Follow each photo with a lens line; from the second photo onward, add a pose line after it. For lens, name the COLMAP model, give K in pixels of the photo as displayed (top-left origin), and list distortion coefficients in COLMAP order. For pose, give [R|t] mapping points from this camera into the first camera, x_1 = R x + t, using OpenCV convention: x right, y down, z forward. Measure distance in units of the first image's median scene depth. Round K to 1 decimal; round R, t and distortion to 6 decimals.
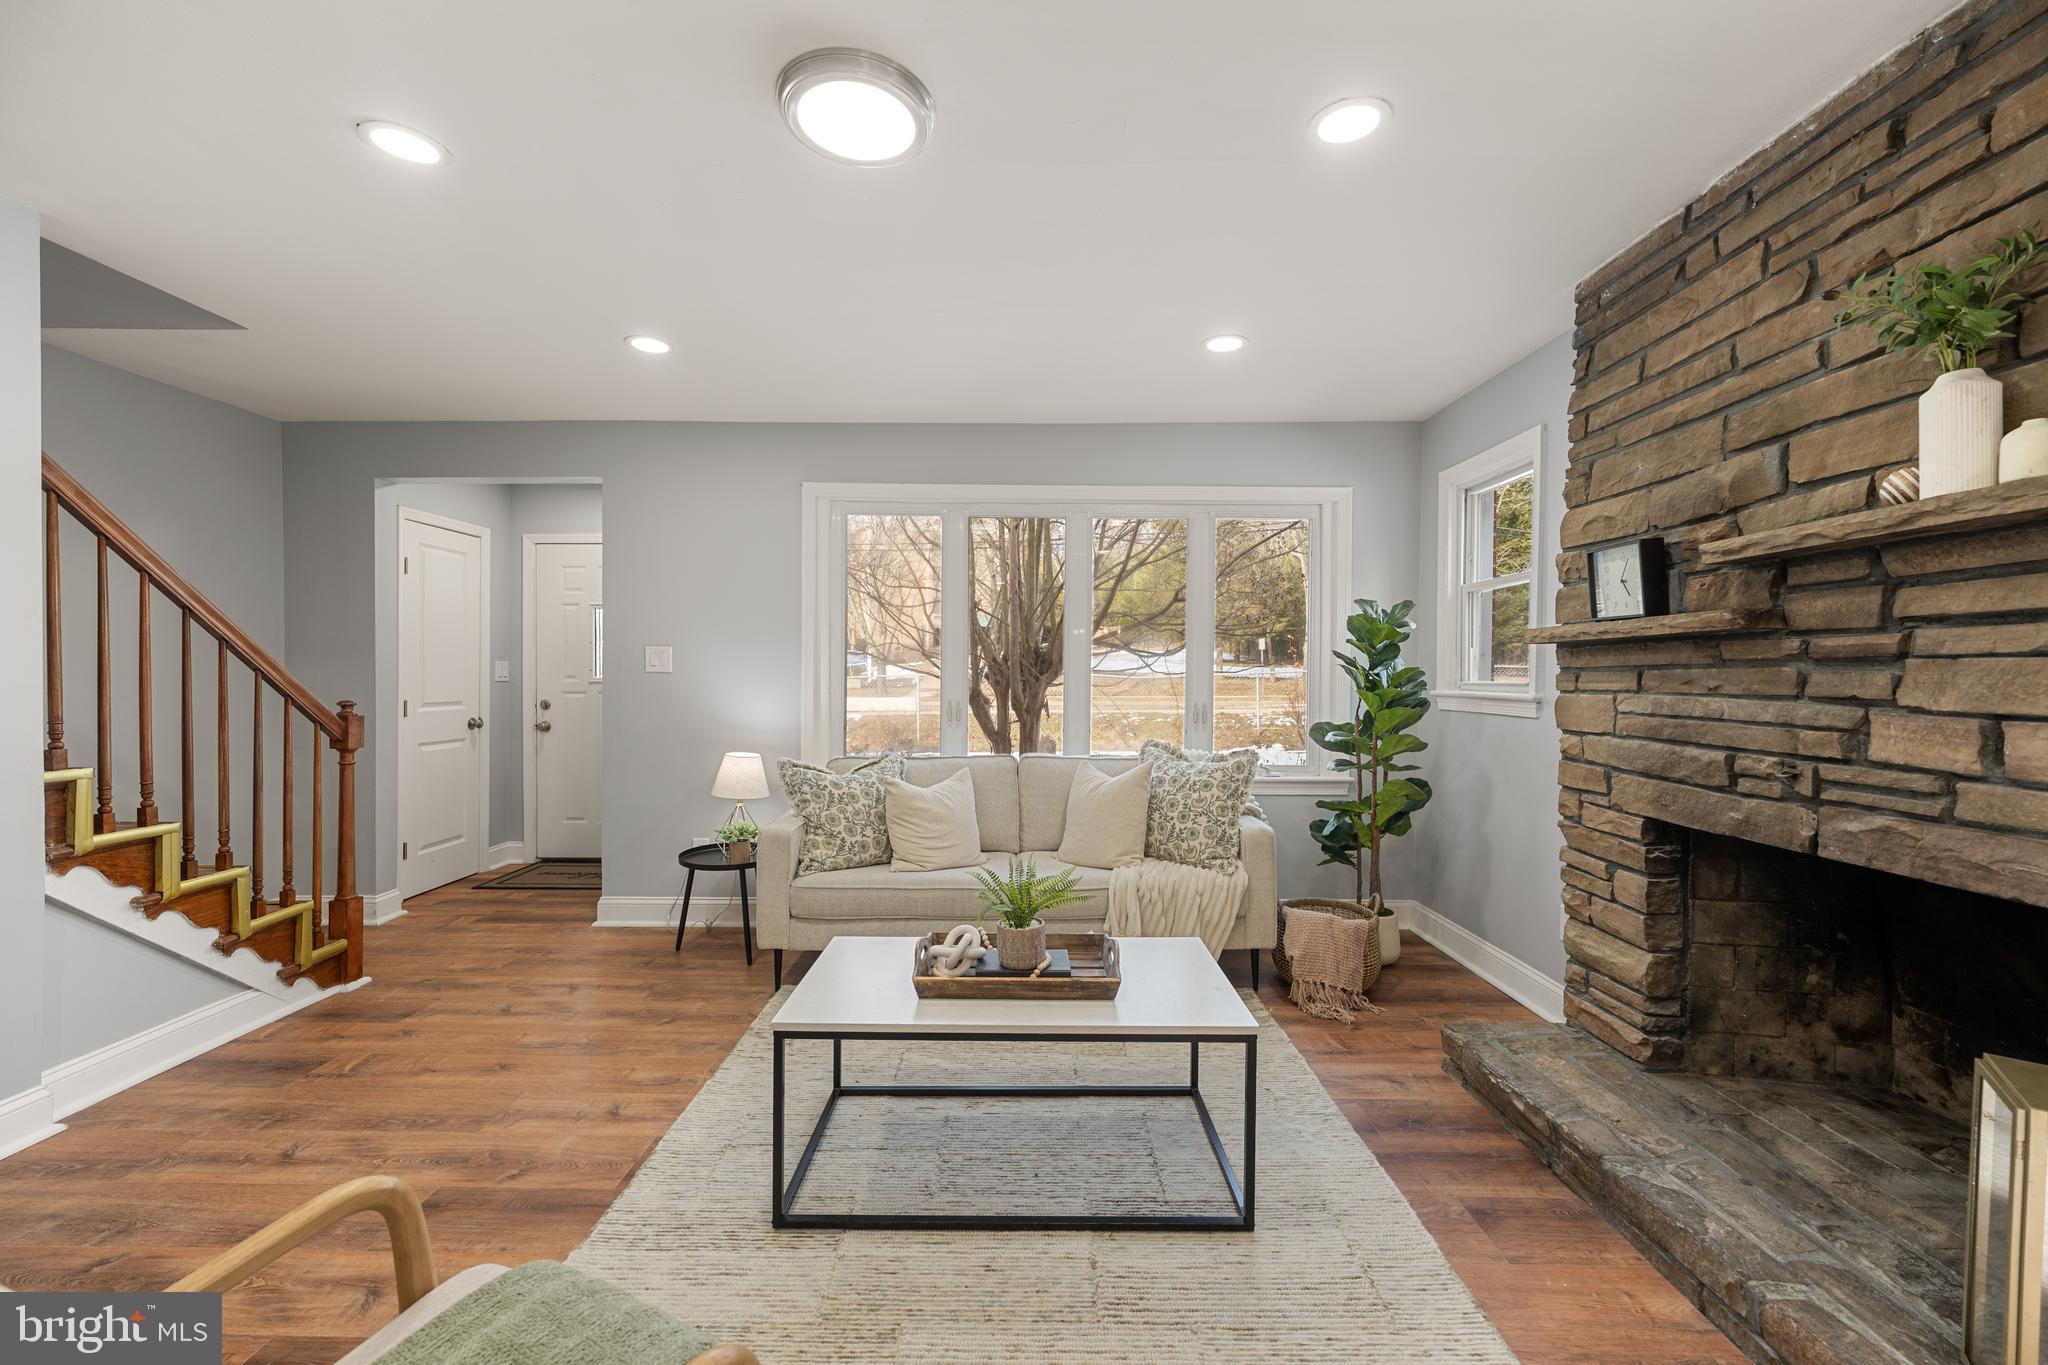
lens RADIAL K [[806.9, 0, 1022.3], [0, 806.9, 681.3], [0, 0, 1]] dist [-0.001215, 0.000438]
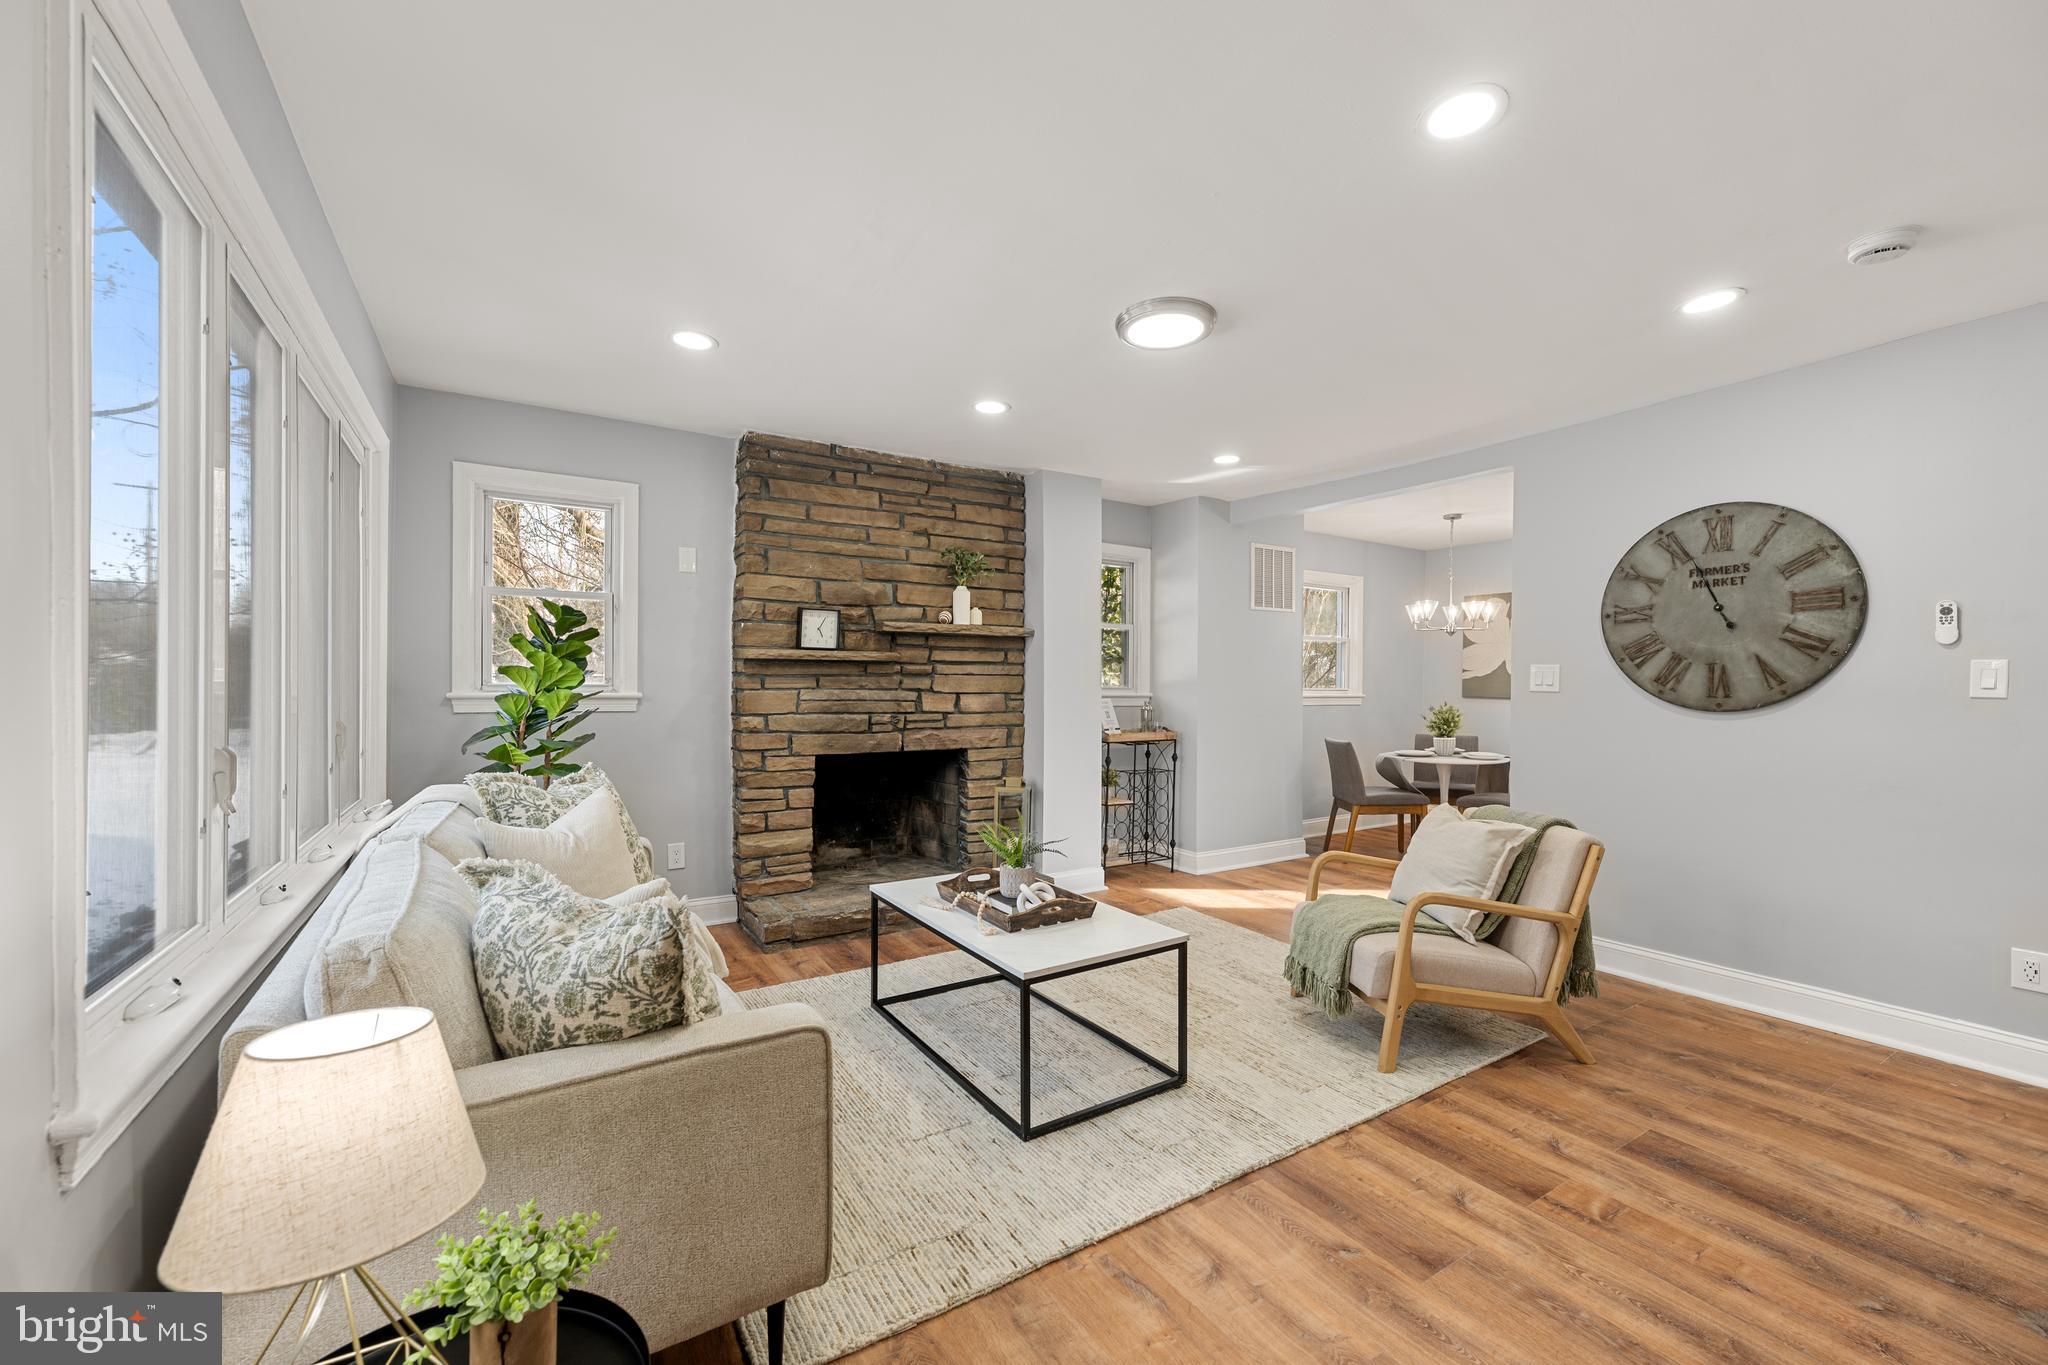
lens RADIAL K [[813.0, 0, 1015.3], [0, 813.0, 688.0], [0, 0, 1]] dist [-0.000908, -0.000094]
pose [[-0.531510, -0.013967, 0.846937, -0.964822], [-0.002460, 0.999885, 0.014946, -0.015556], [-0.847048, 0.005861, -0.531484, 1.446382]]
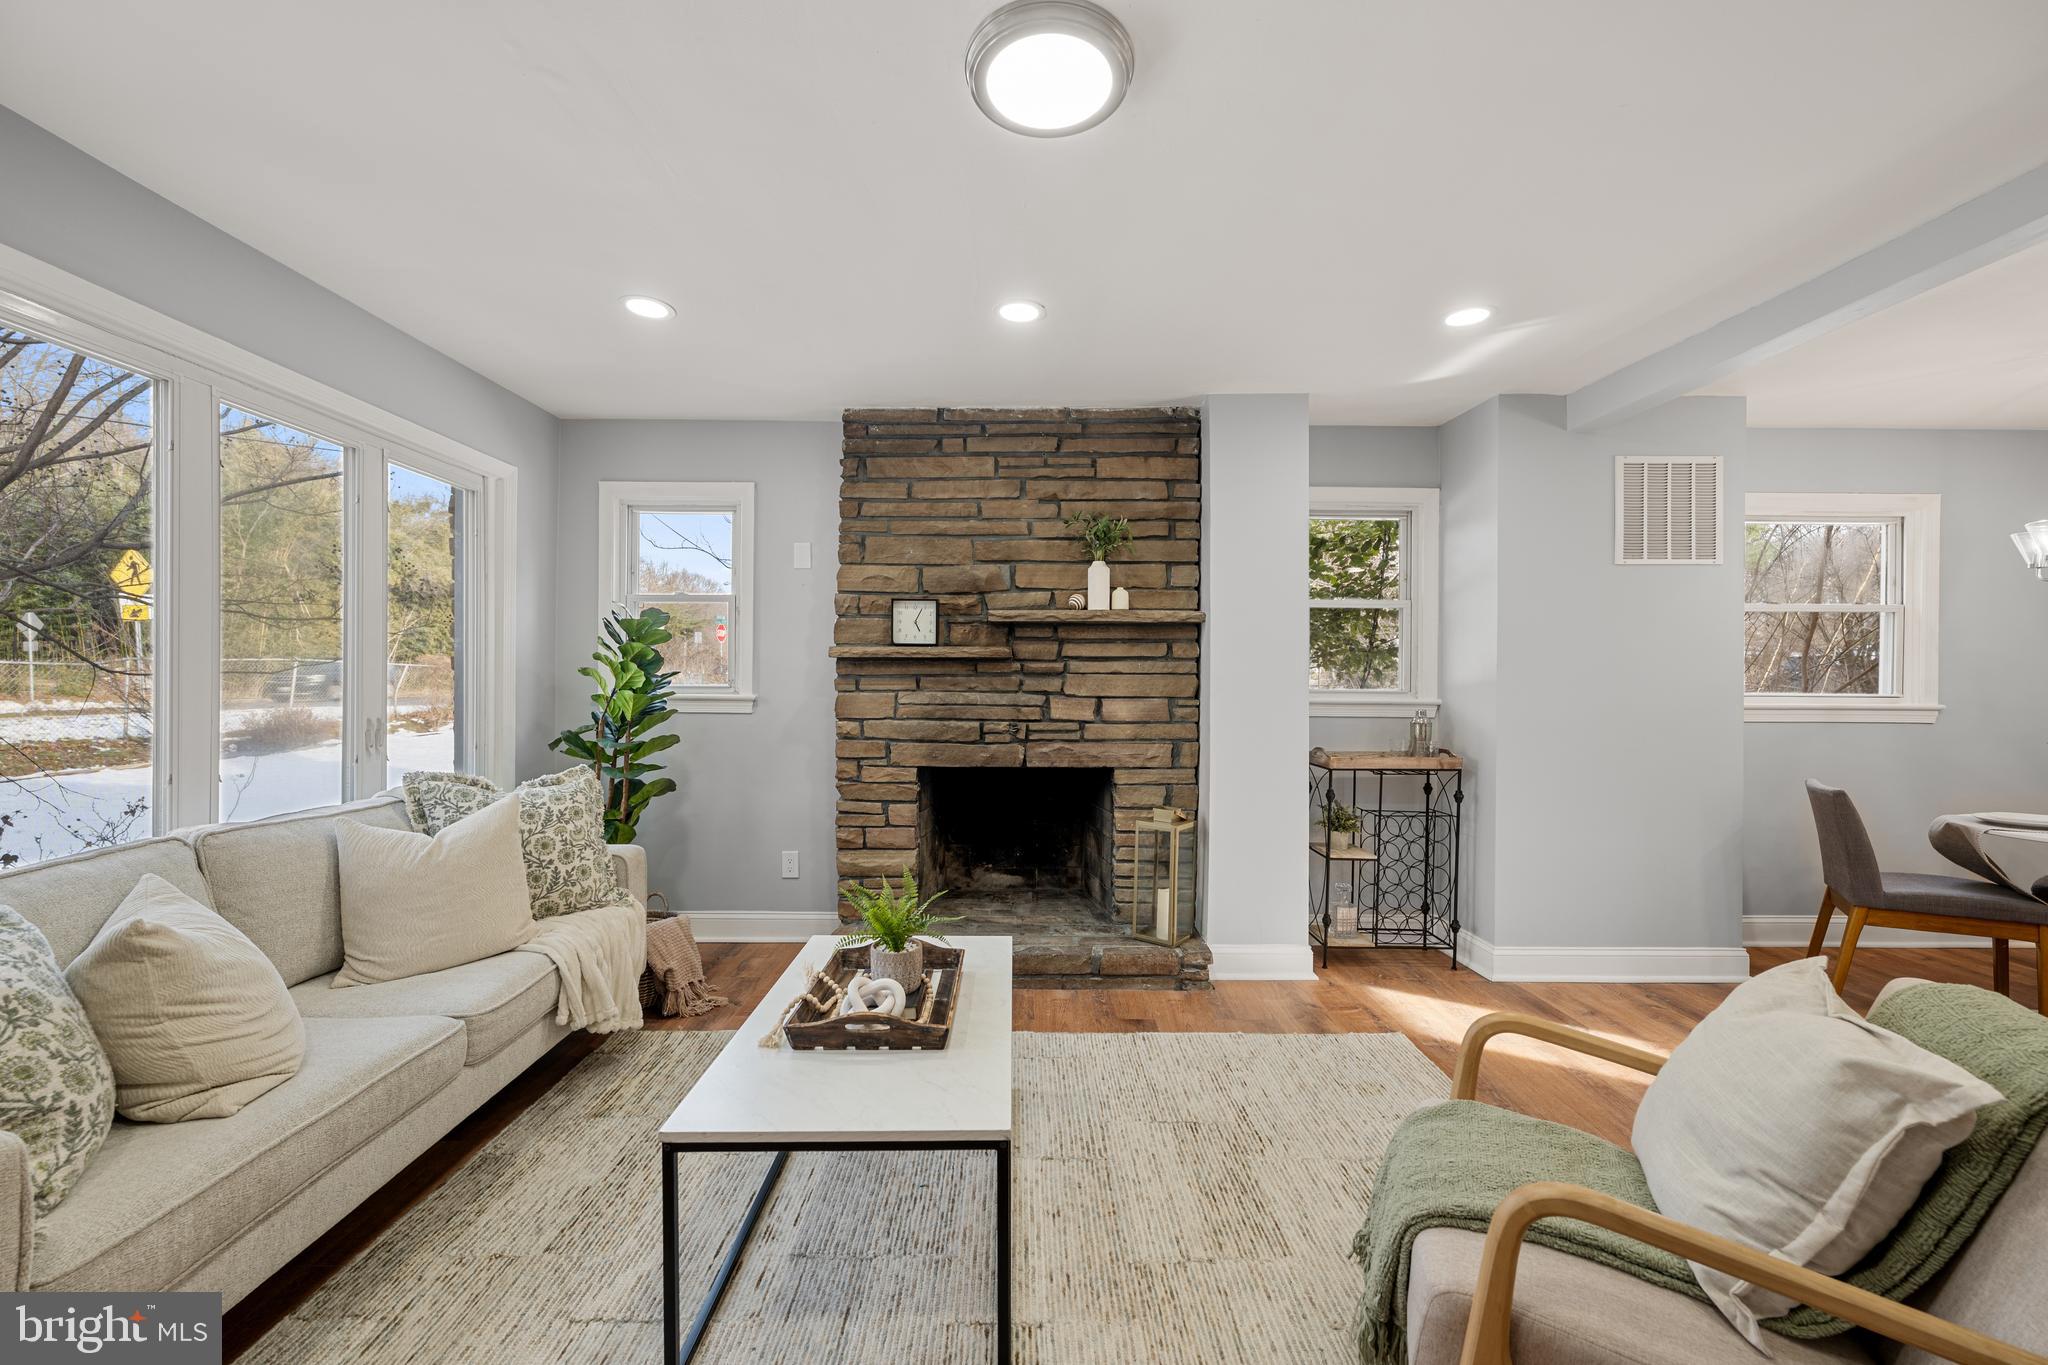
lens RADIAL K [[813.0, 0, 1015.3], [0, 813.0, 688.0], [0, 0, 1]] dist [-0.000908, -0.000094]
pose [[-0.001240, -0.010498, 0.999944, -0.789993], [0.002881, 0.999941, 0.010502, -0.007859], [-0.999995, 0.002894, -0.001210, 0.720830]]
